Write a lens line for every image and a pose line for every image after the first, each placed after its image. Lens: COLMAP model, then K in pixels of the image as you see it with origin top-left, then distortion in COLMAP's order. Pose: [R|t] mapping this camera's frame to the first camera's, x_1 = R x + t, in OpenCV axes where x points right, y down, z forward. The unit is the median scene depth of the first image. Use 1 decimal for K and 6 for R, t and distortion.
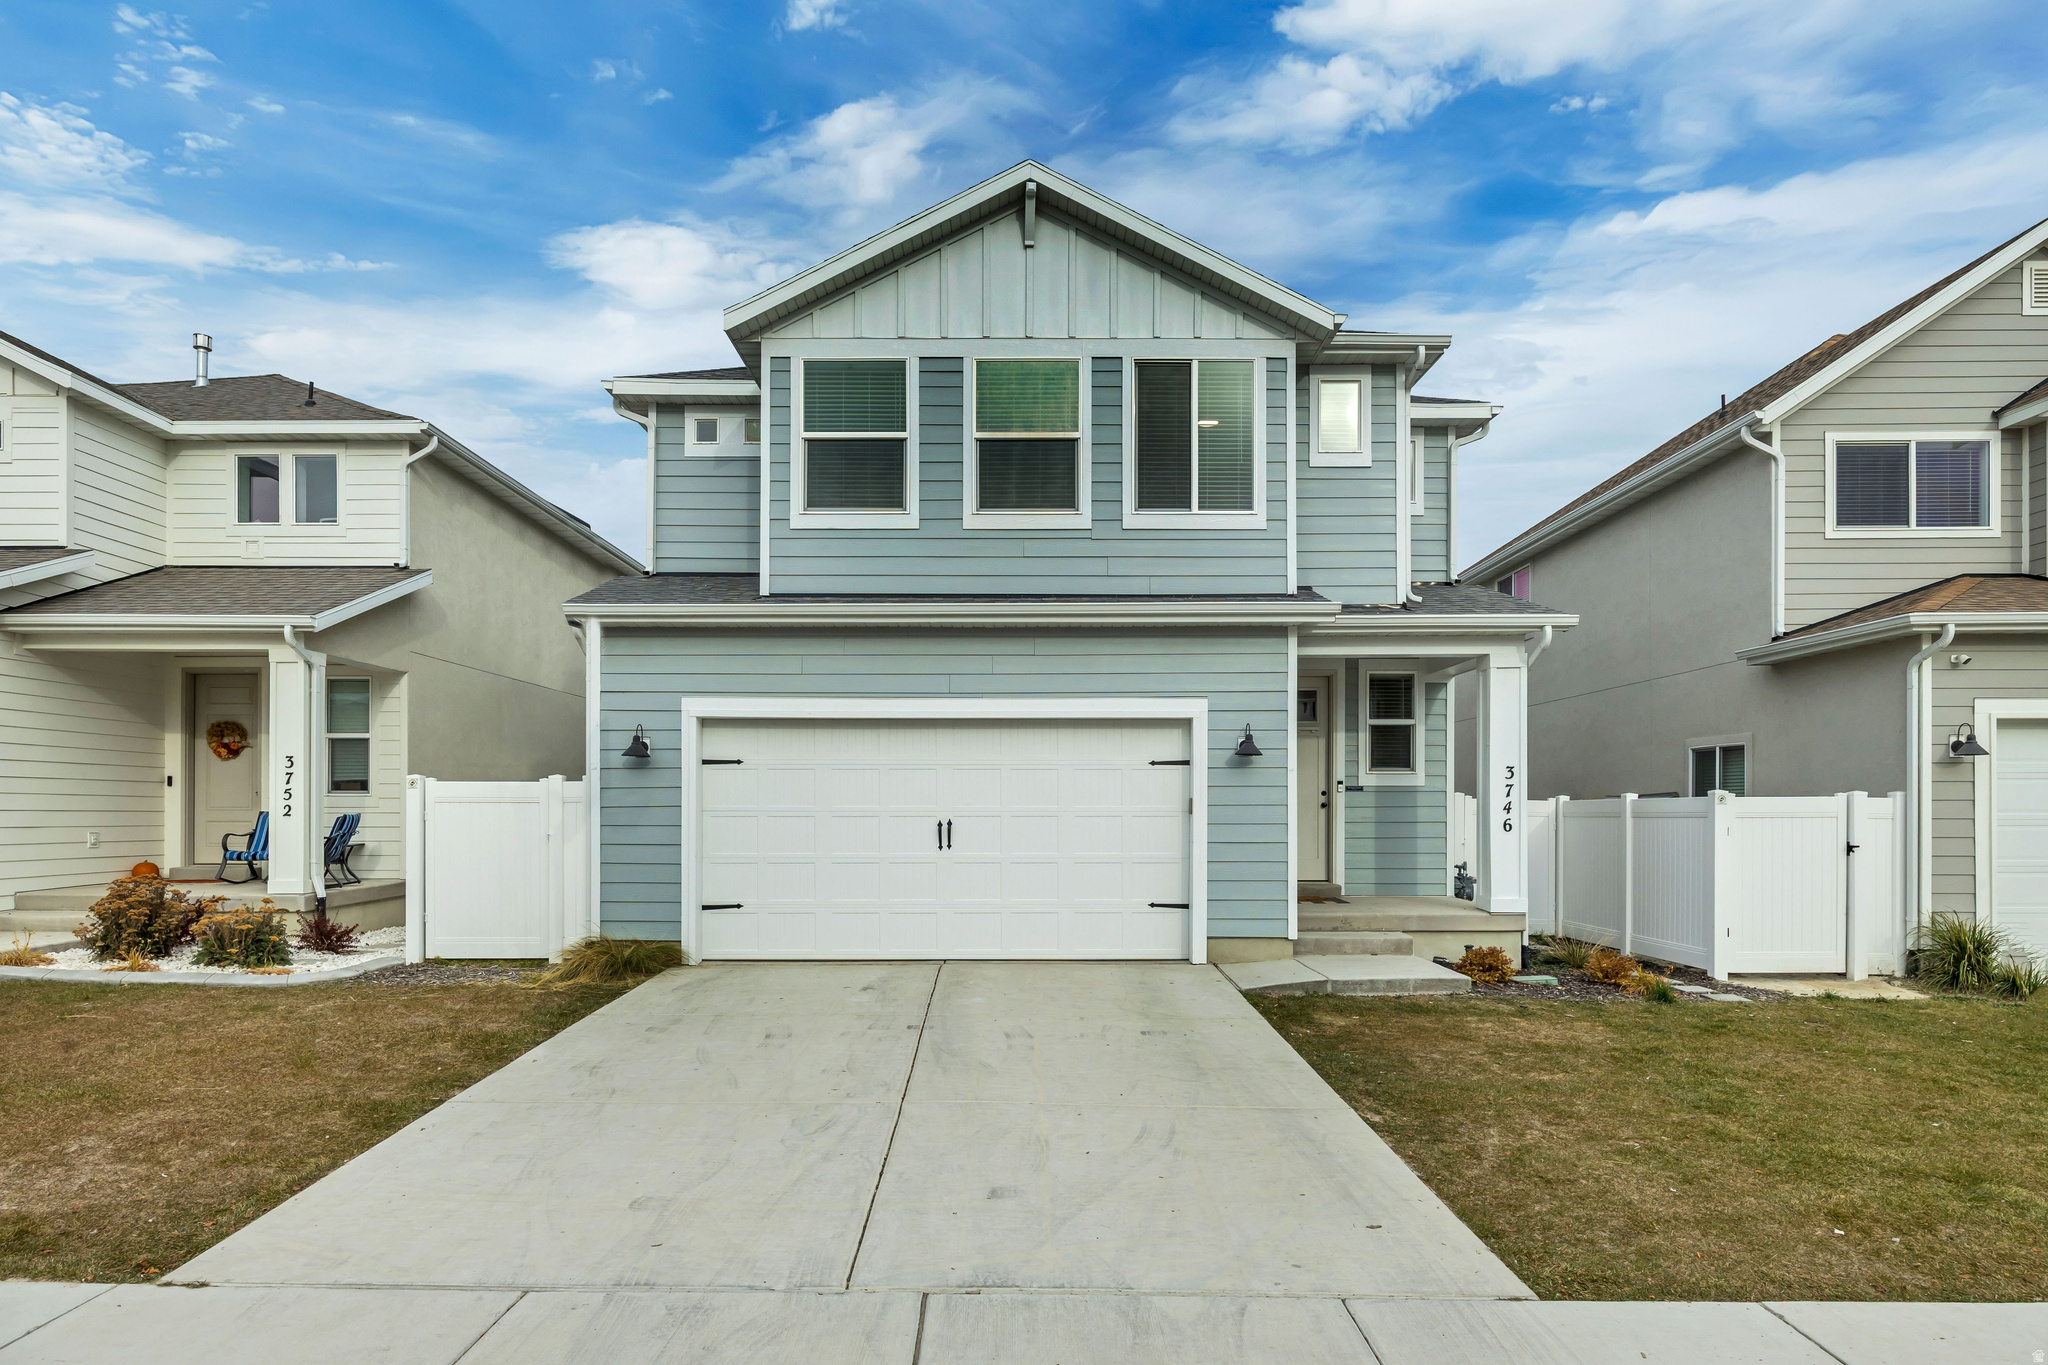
lens RADIAL K [[1134.8, 0, 1033.0], [0, 1134.8, 648.9], [0, 0, 1]] dist [-0.003963, 0.000315]
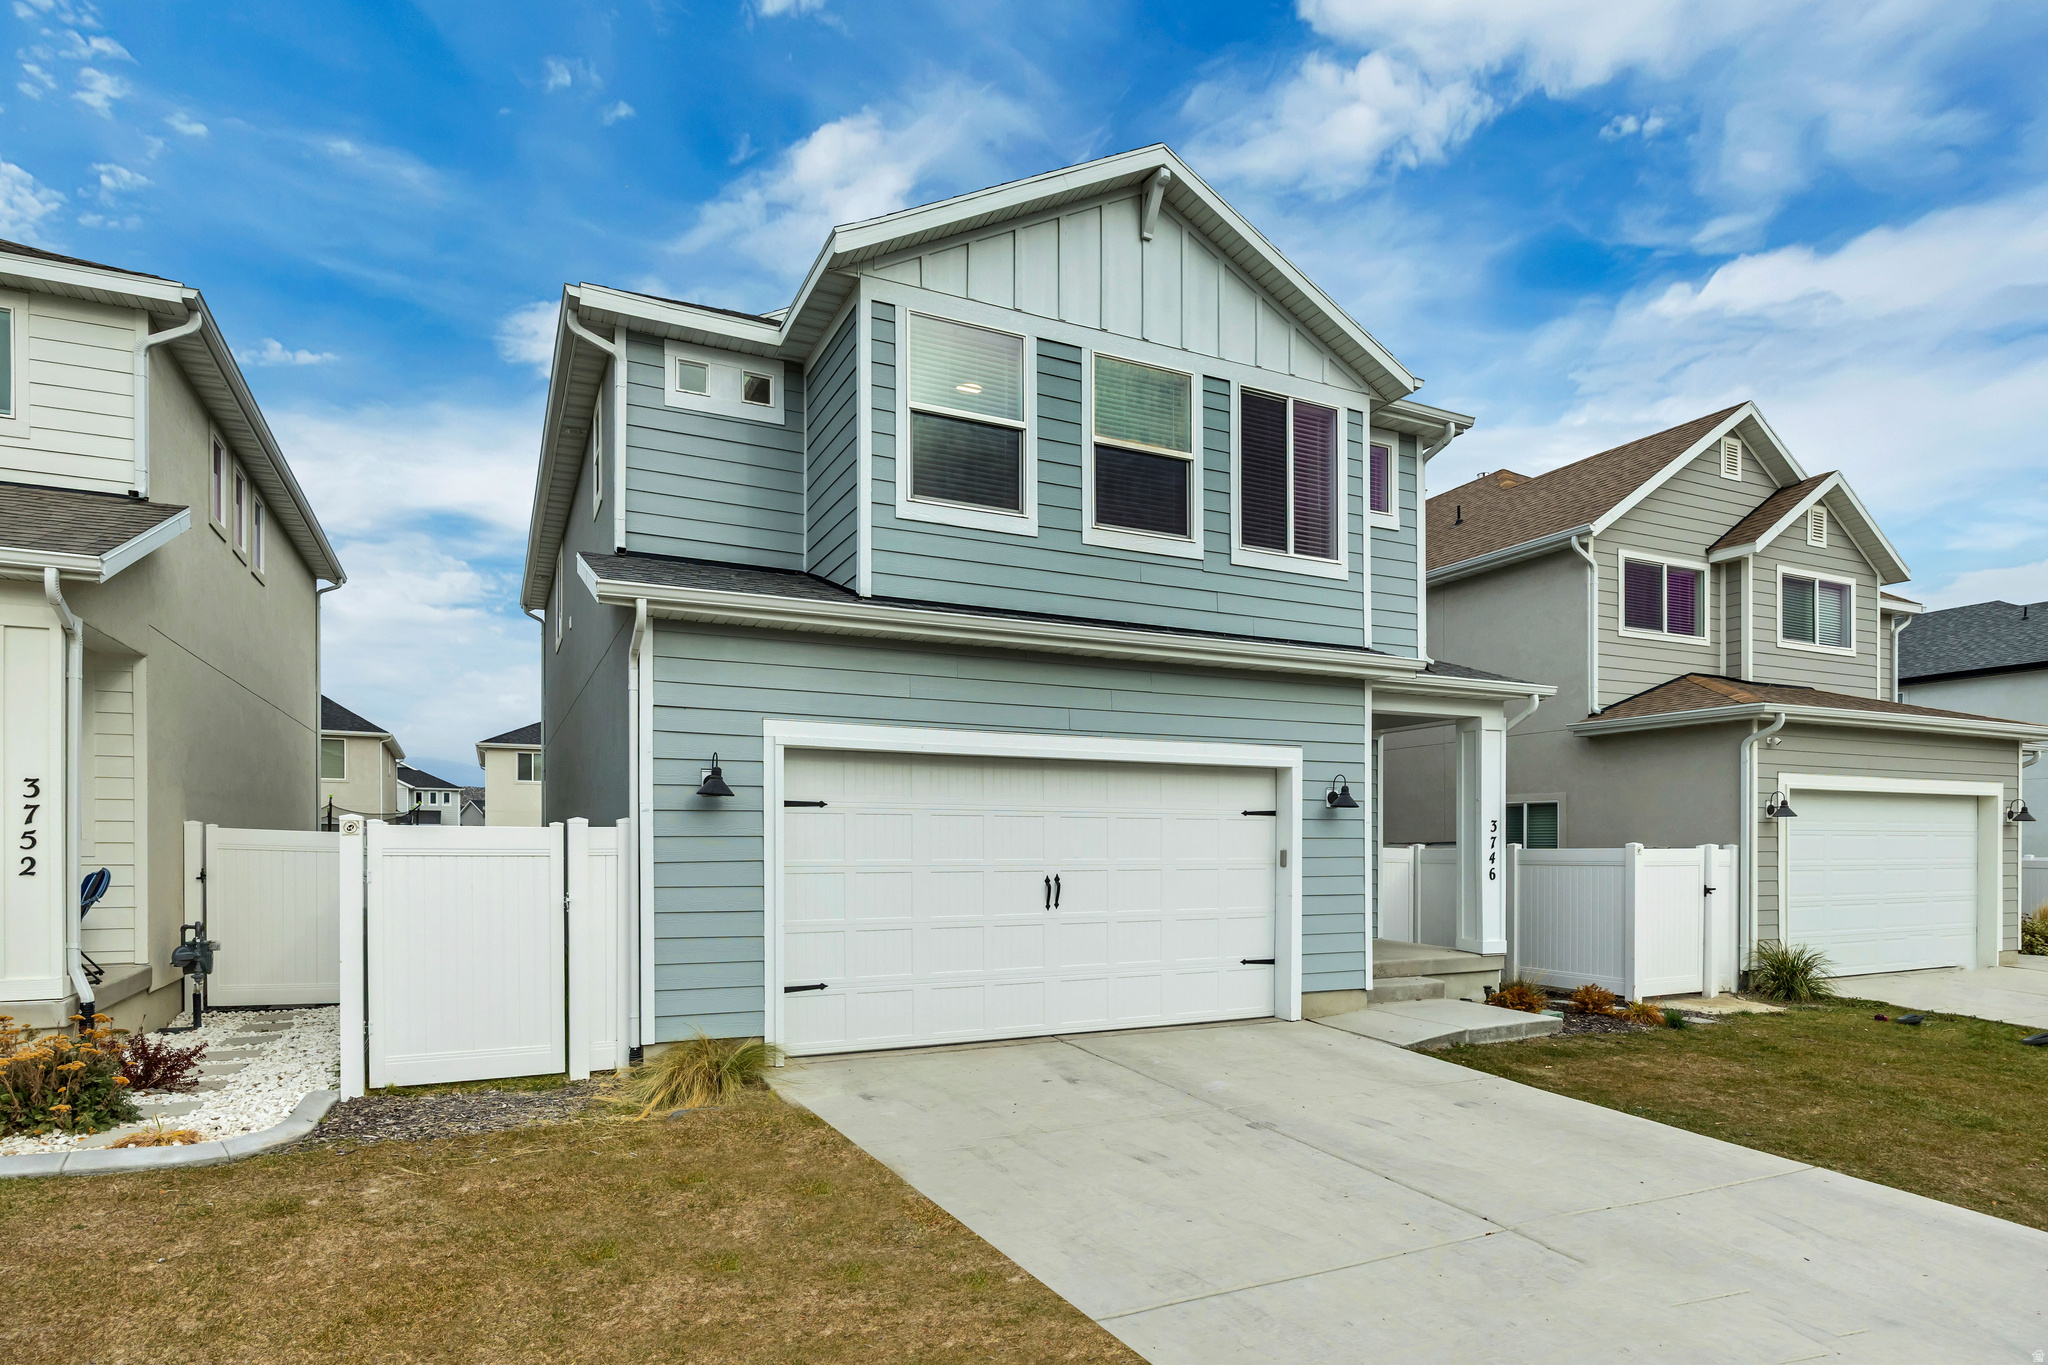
lens RADIAL K [[1091.0, 0, 1022.7], [0, 1091.0, 716.4], [0, 0, 1]] dist [-0.011615, -0.000438]
pose [[0.902044, 0.052701, 0.428415, -0.454128], [-0.063157, 0.997951, 0.010217, 0.021724], [-0.426999, -0.036274, 0.903524, 0.252527]]
